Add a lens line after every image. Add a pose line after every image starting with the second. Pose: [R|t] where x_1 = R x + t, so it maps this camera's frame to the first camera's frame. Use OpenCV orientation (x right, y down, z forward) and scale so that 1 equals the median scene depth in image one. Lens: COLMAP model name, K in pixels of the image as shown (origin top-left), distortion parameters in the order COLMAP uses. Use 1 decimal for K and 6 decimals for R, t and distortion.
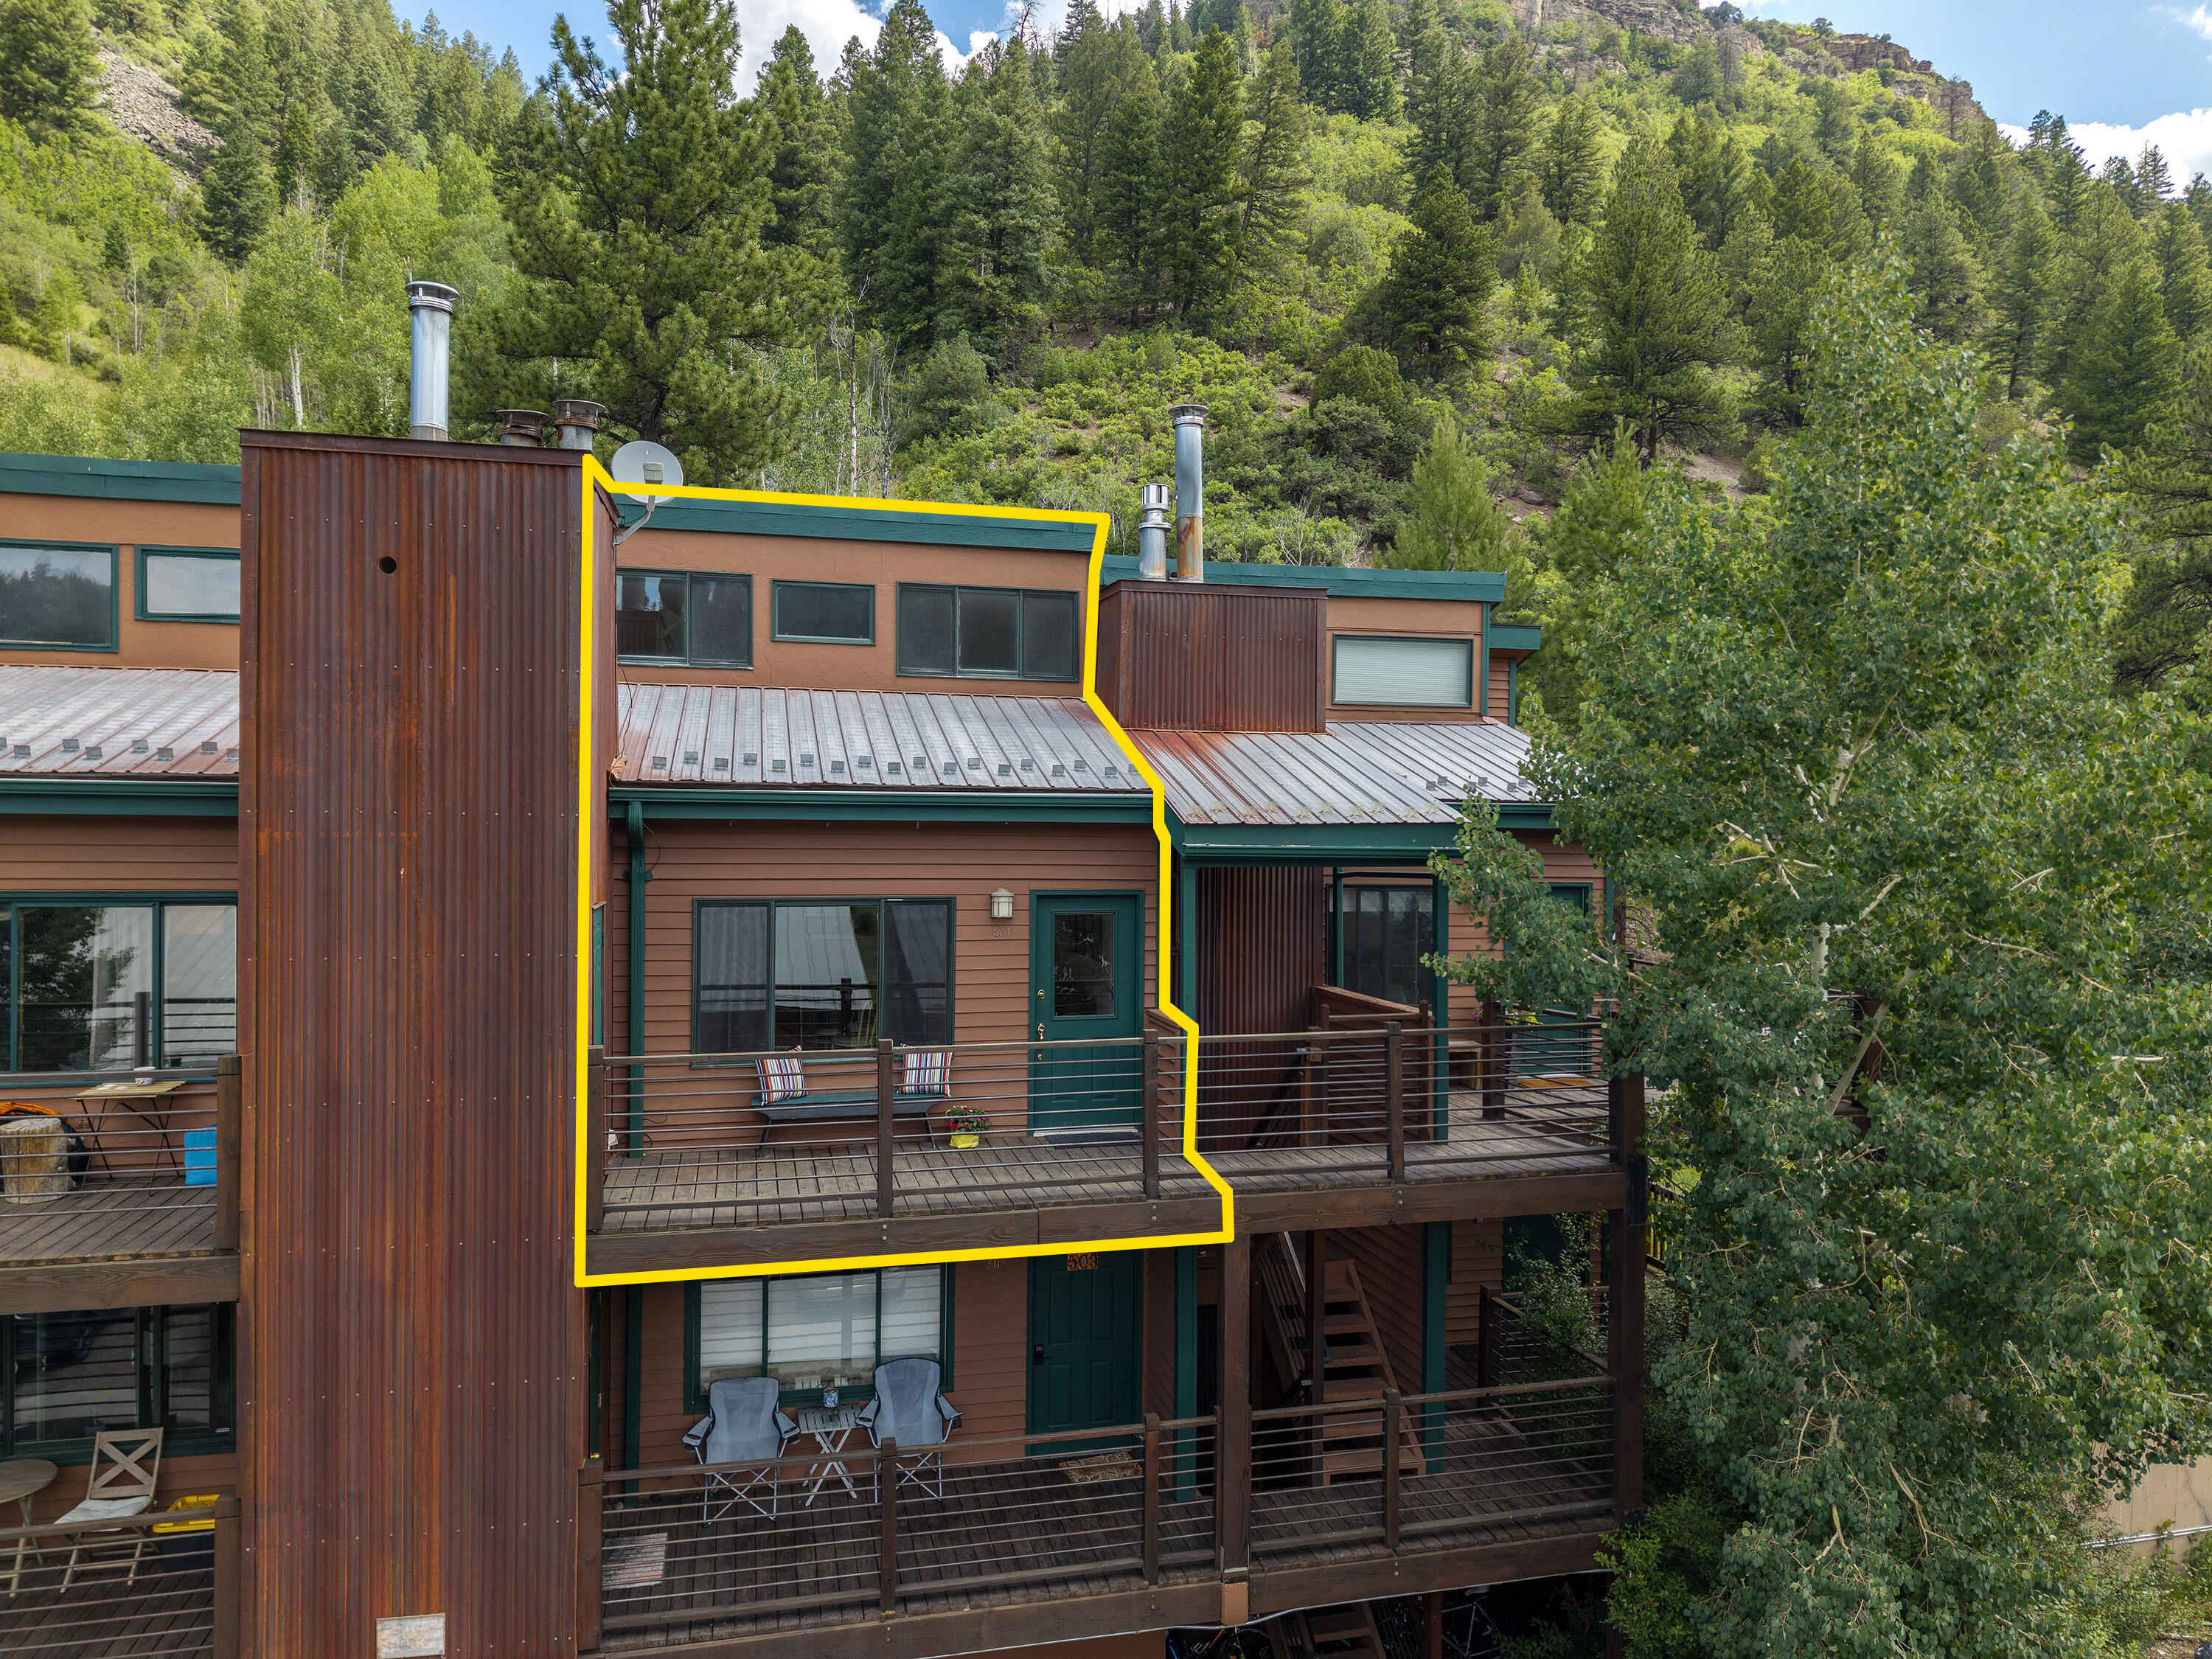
lens RADIAL K [[1491.5, 0, 1111.4], [0, 1491.5, 837.6], [0, 0, 1]] dist [0.005252, -0.009014]
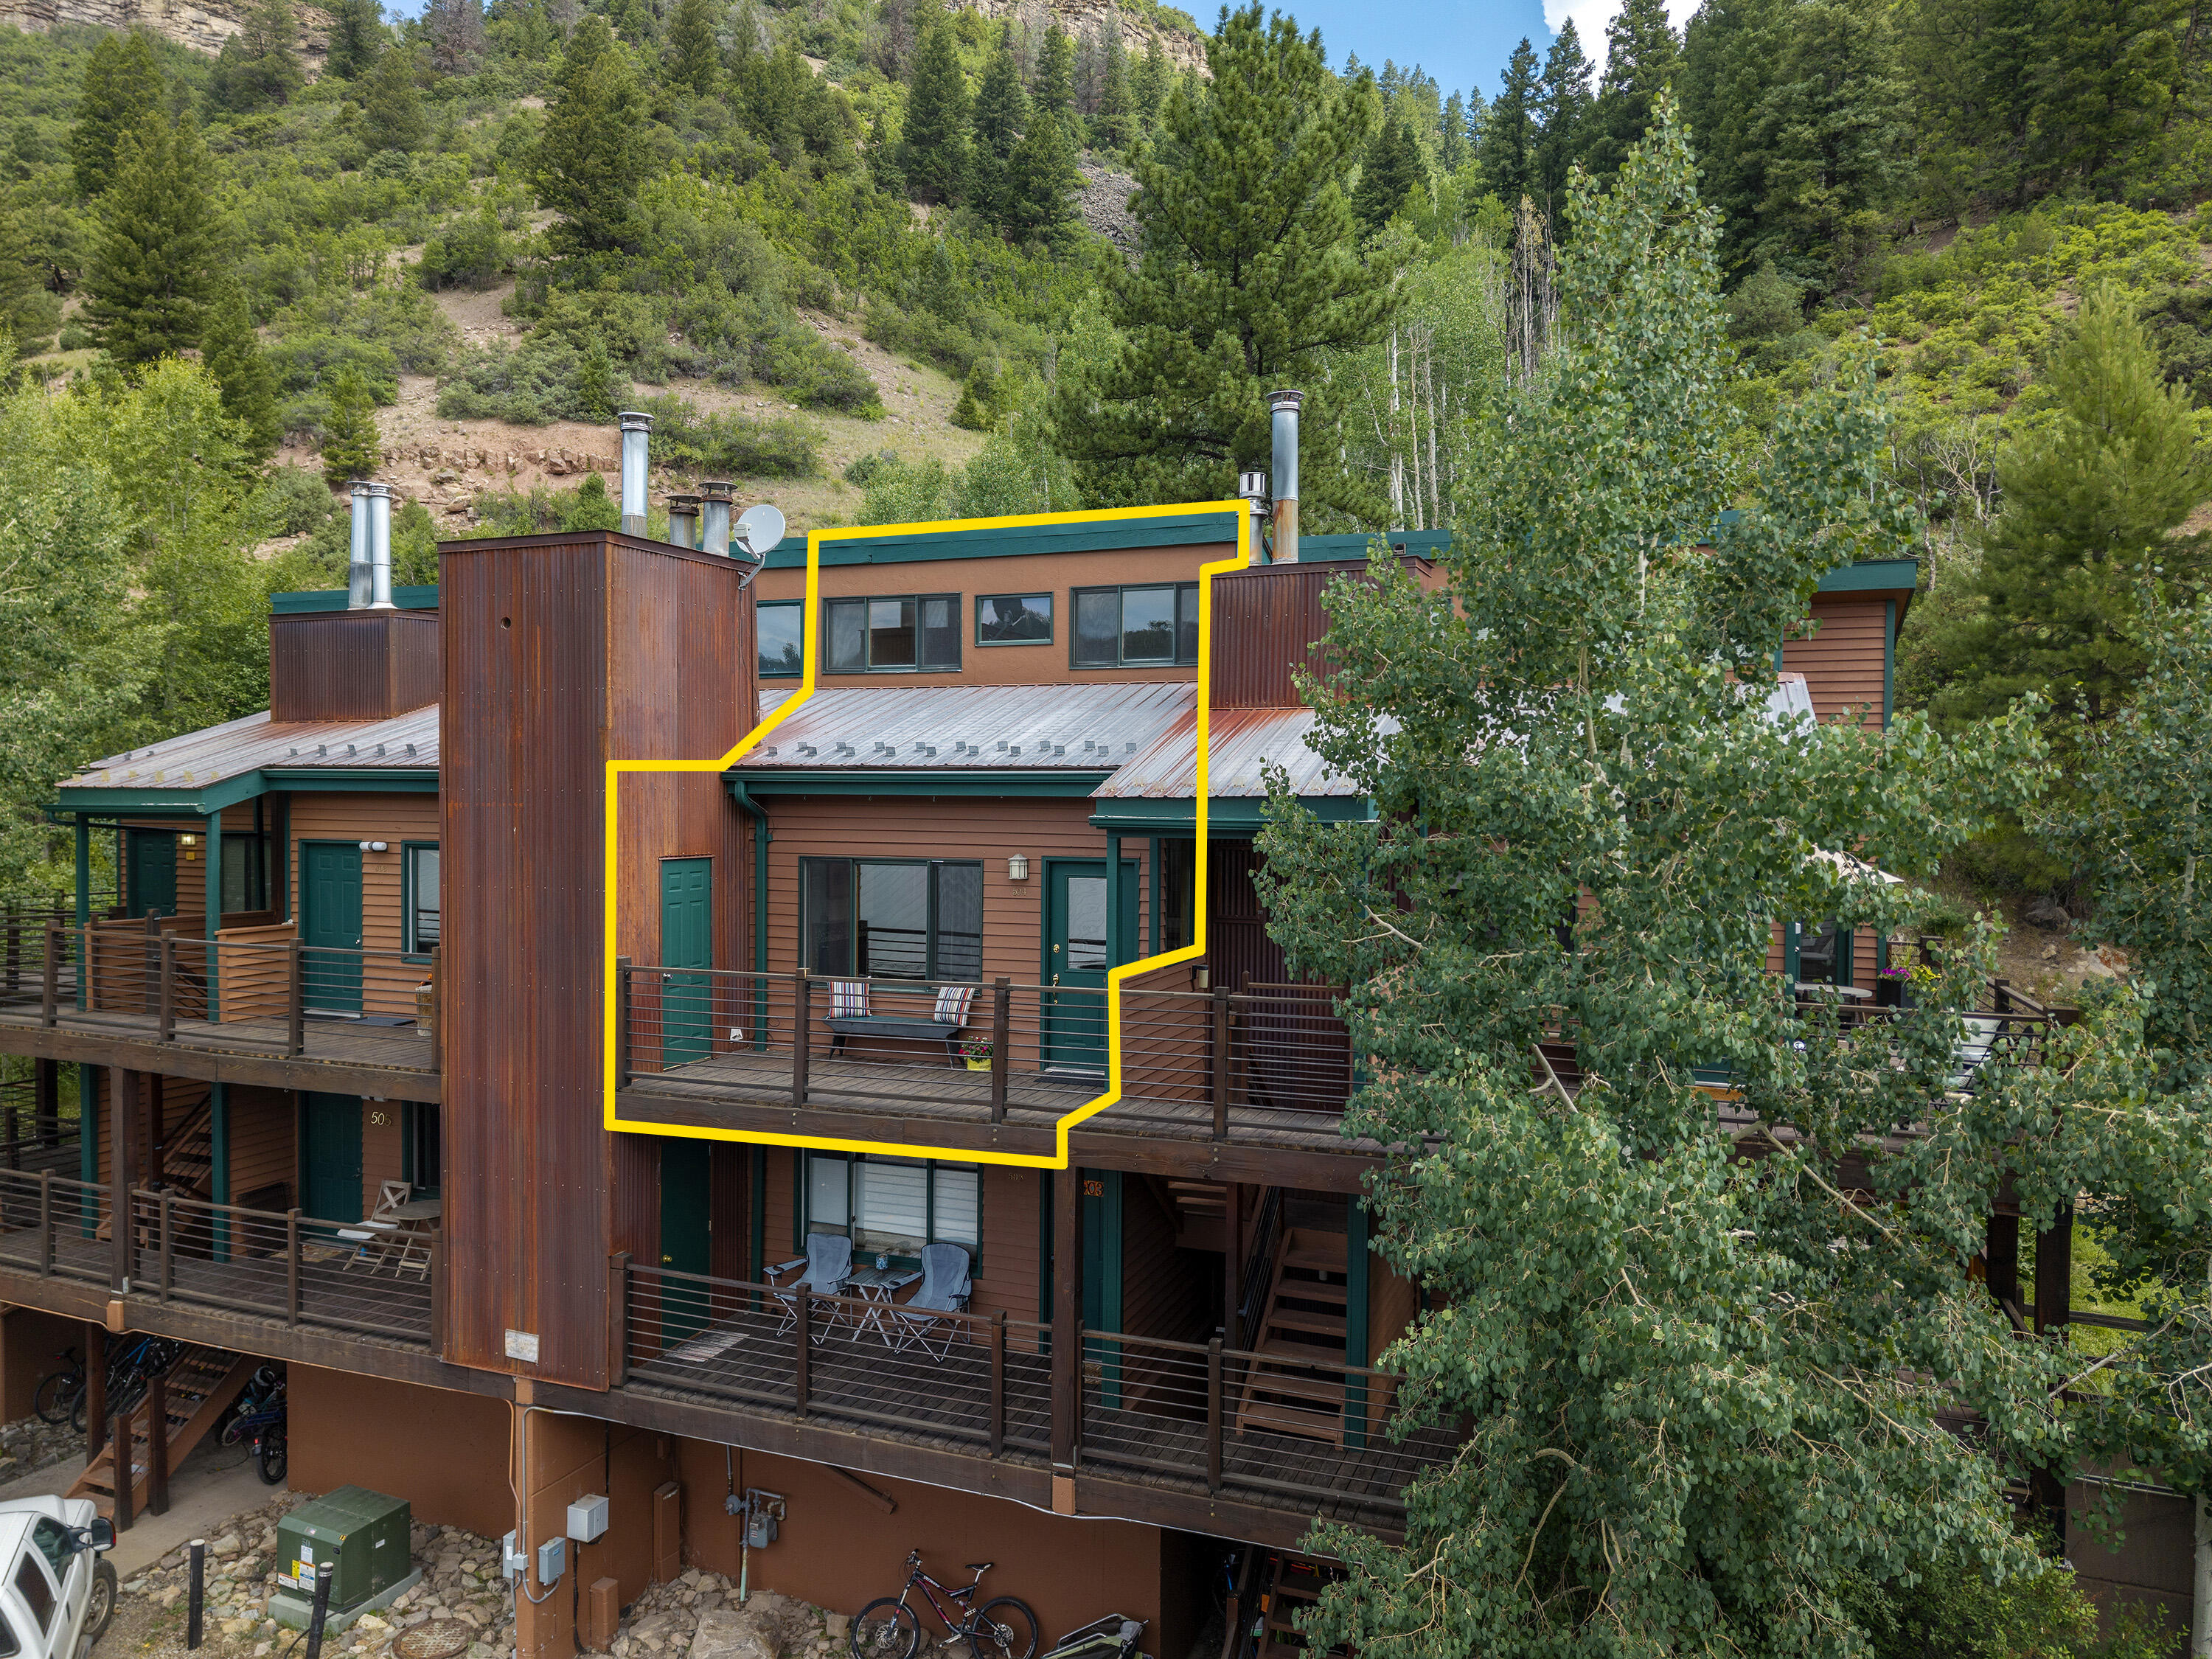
lens RADIAL K [[1491.5, 0, 1111.4], [0, 1491.5, 837.6], [0, 0, 1]] dist [0.005252, -0.009014]
pose [[0.813736, 0.011983, -0.581112, 0.365446], [-0.002830, 0.999857, 0.016654, 0.001265], [0.581228, -0.011907, 0.813653, 0.057684]]
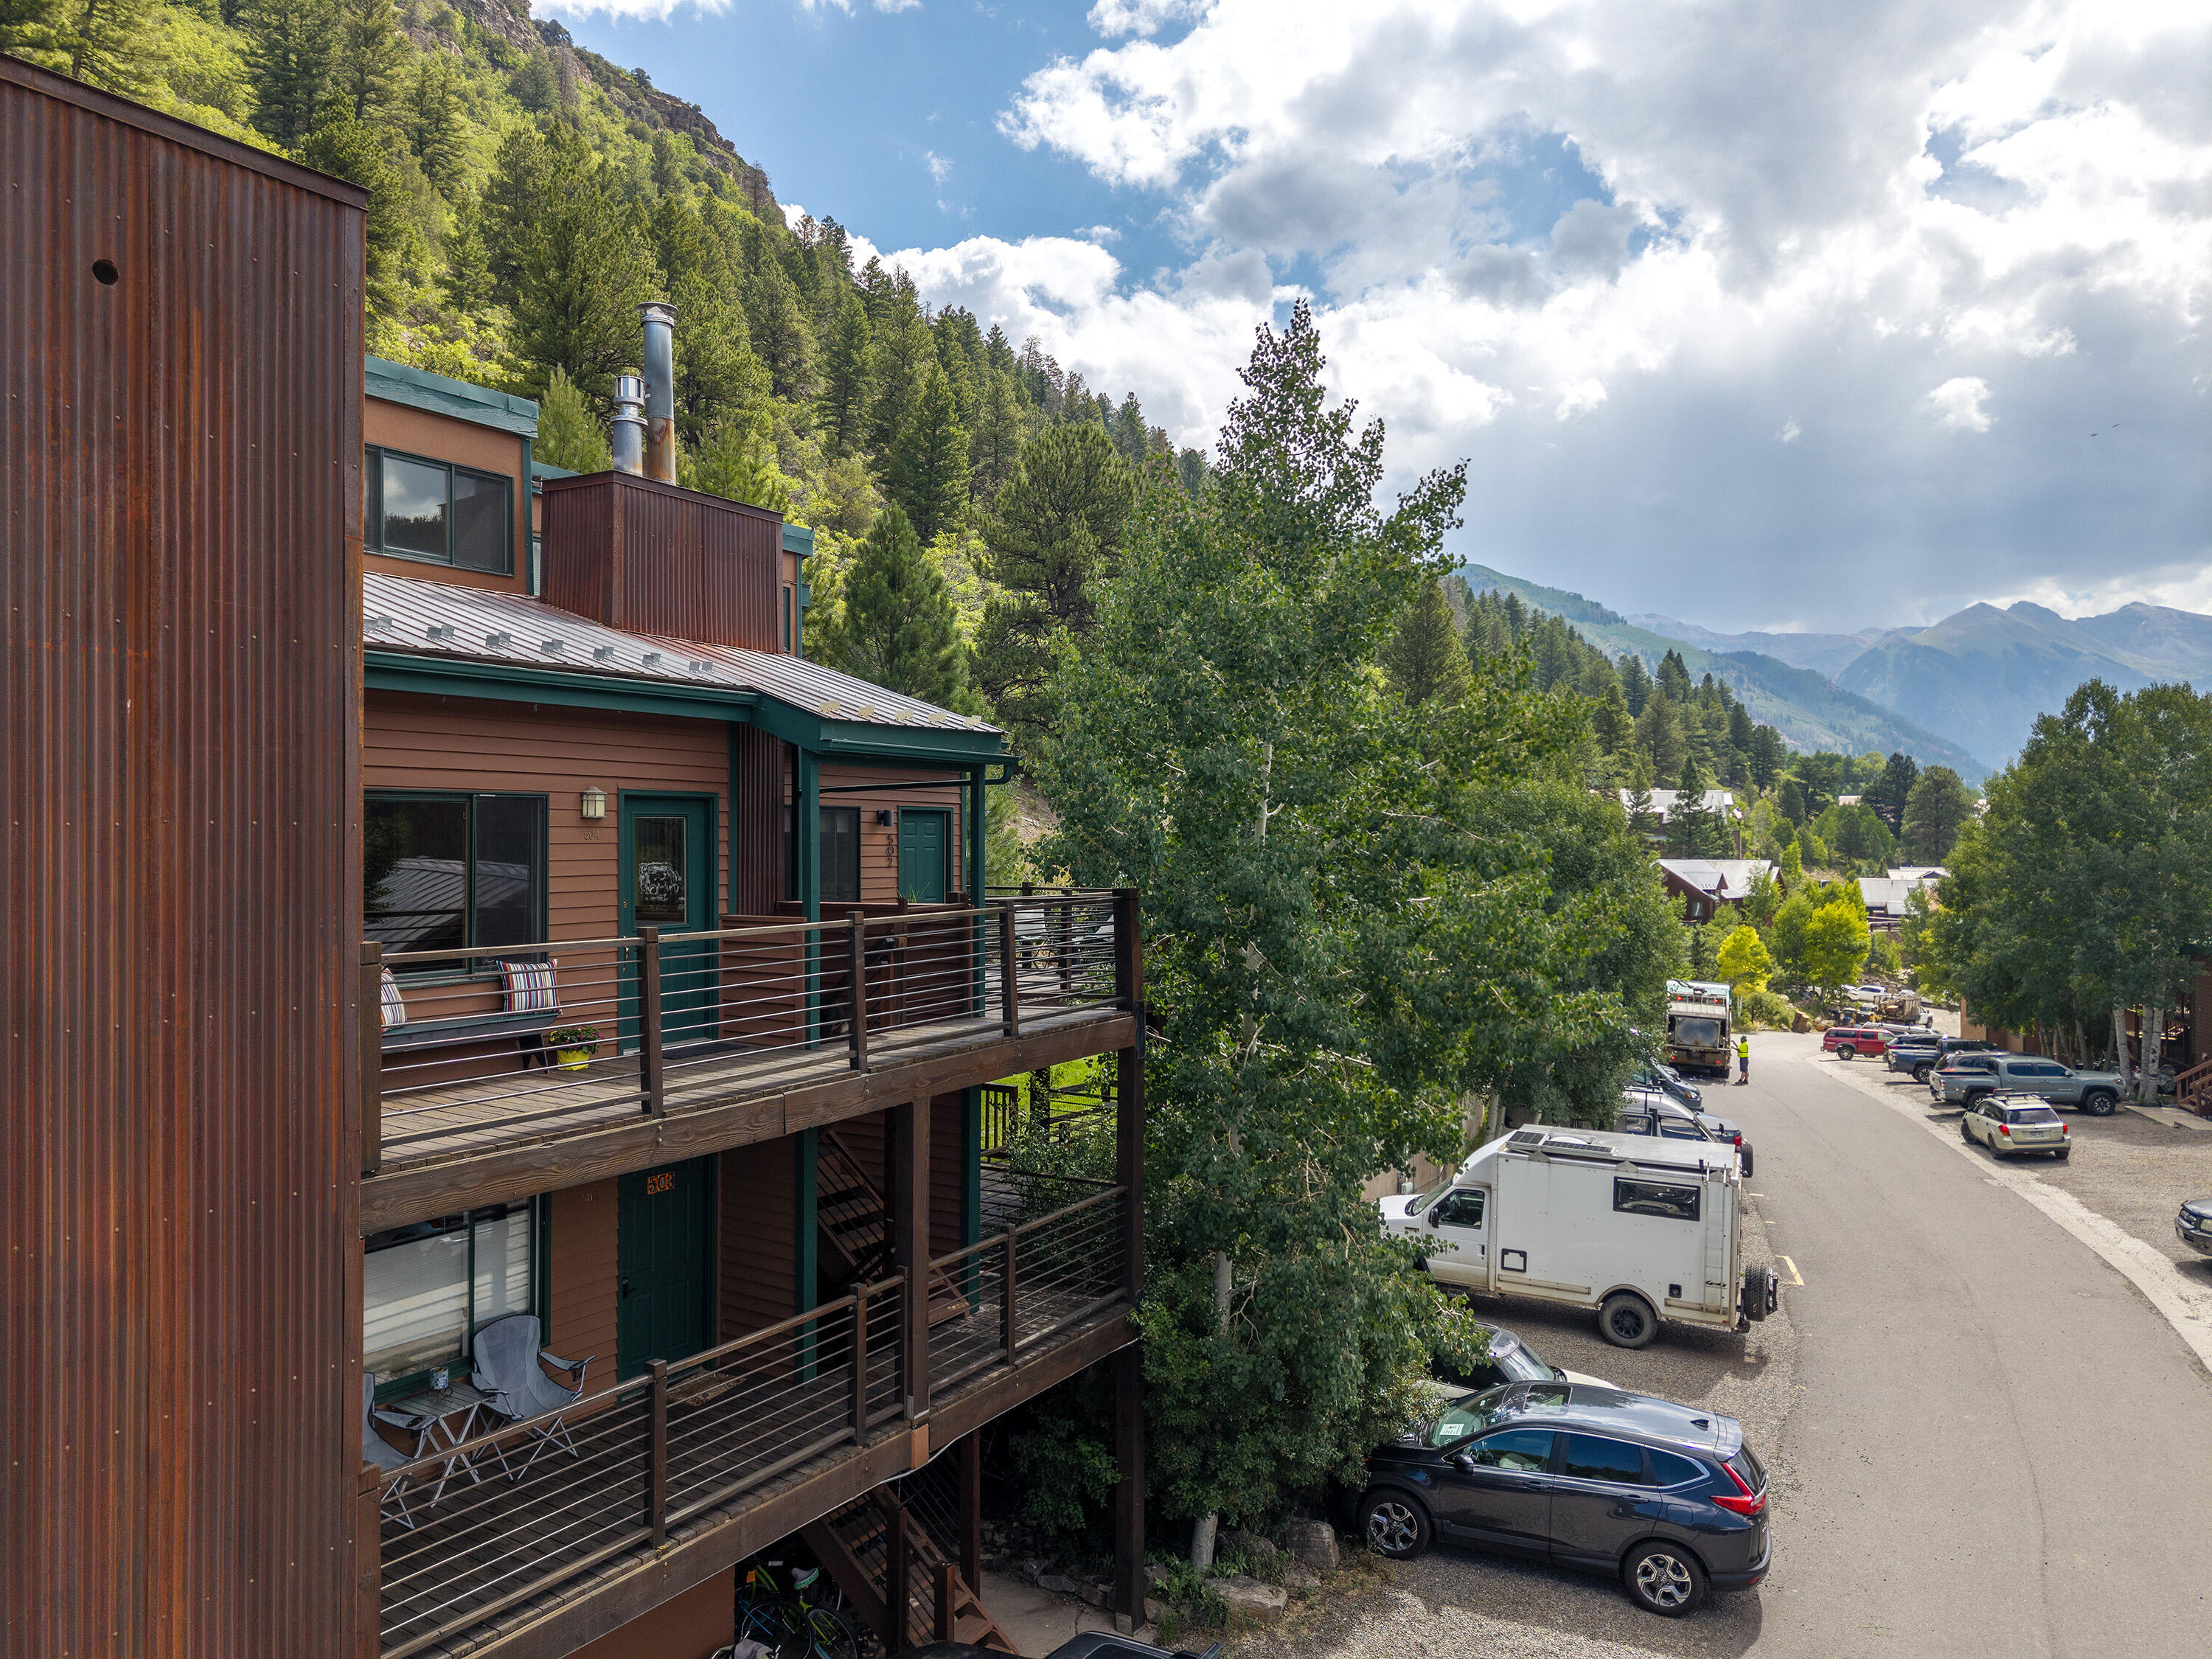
lens RADIAL K [[1491.5, 0, 1111.4], [0, 1491.5, 837.6], [0, 0, 1]] dist [0.005252, -0.009014]
pose [[0.715546, -0.004444, 0.698551, -0.272365], [0.008635, 0.999960, -0.002484, 0.039636], [-0.698512, 0.007810, 0.715556, 0.066791]]
